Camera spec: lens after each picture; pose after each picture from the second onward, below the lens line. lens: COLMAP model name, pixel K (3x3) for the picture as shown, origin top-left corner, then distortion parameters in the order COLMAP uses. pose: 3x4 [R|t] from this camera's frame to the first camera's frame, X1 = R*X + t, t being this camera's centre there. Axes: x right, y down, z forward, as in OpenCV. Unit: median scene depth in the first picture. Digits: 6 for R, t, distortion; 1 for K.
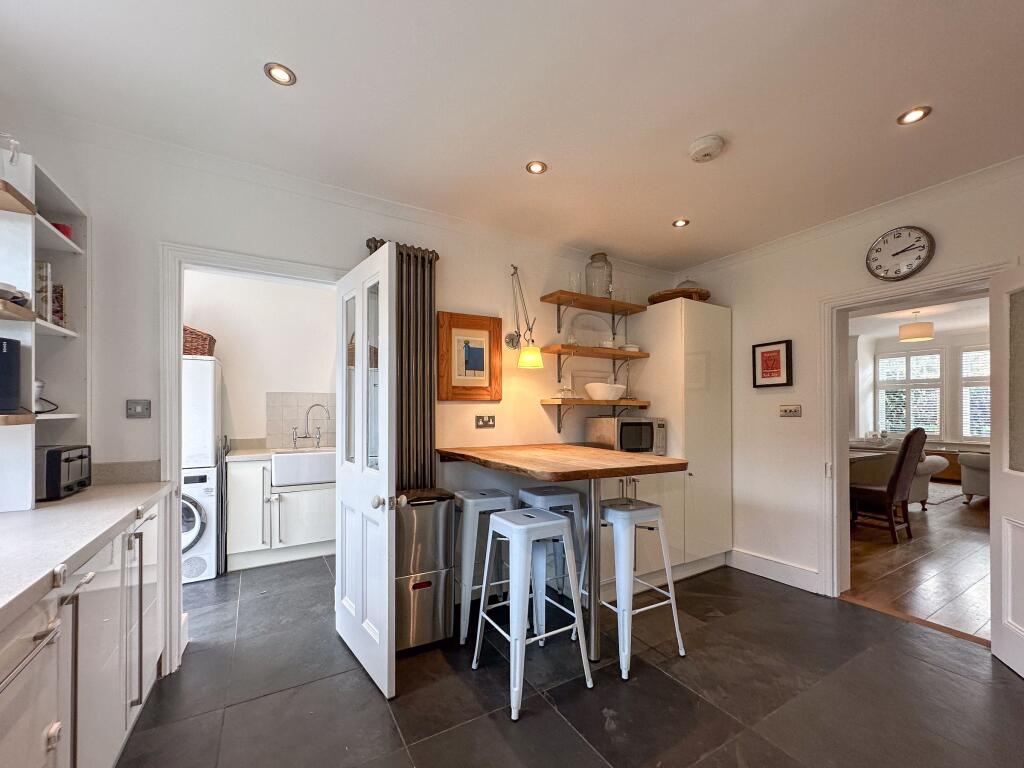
lens RADIAL K [[418.2, 0, 526.3], [0, 418.2, 410.5], [0, 0, 1]] dist [-0.000725, -0.000053]
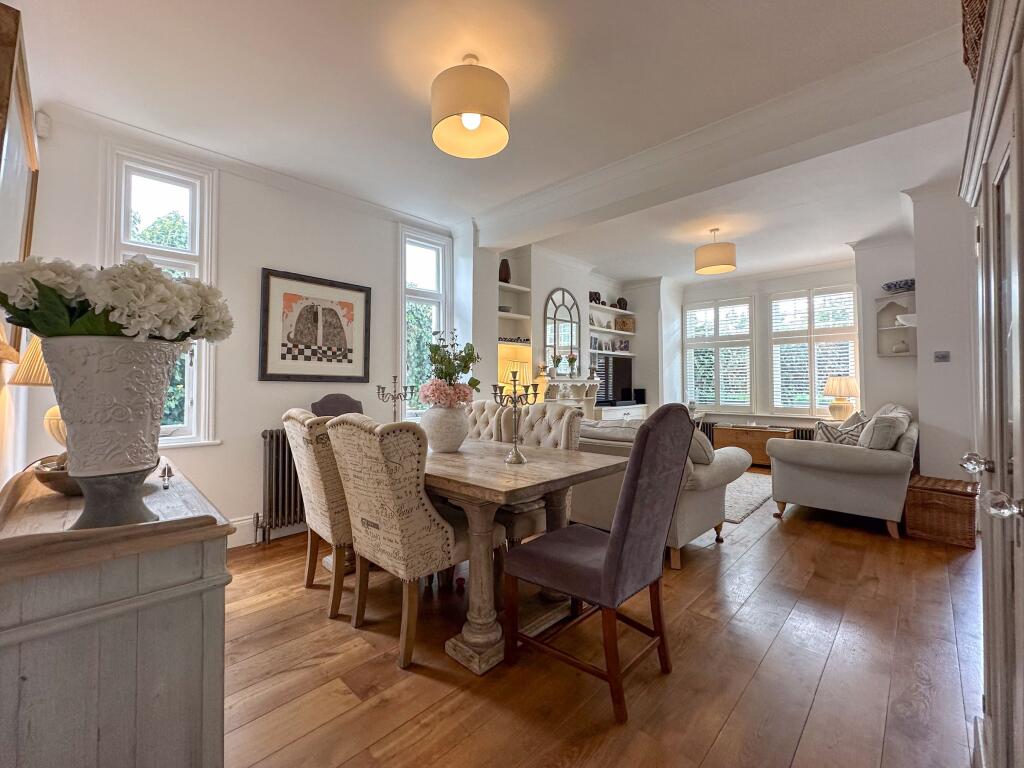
lens RADIAL K [[432.2, 0, 511.0], [0, 432.2, 372.7], [0, 0, 1]] dist [-0.000239, -0.000124]
pose [[0.967756, -0.001167, 0.251888, 0.351933], [0.006358, 0.999784, -0.019796, 0.009498], [-0.251811, 0.020759, 0.967554, 0.328387]]
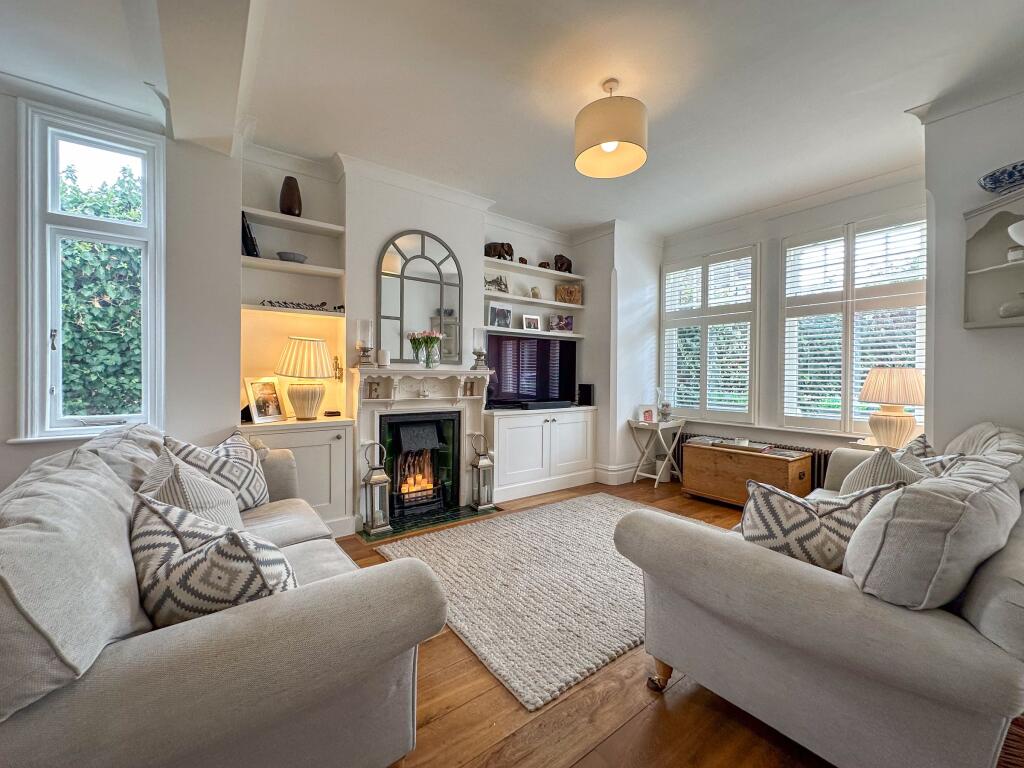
lens RADIAL K [[414.0, 0, 517.6], [0, 414.0, 377.9], [0, 0, 1]] dist [-0.000699, 0.000240]
pose [[0.995195, 0.002243, 0.097887, 0.659163], [-0.003438, 0.999922, 0.012042, 0.010749], [-0.097852, -0.012320, 0.995125, 0.523872]]
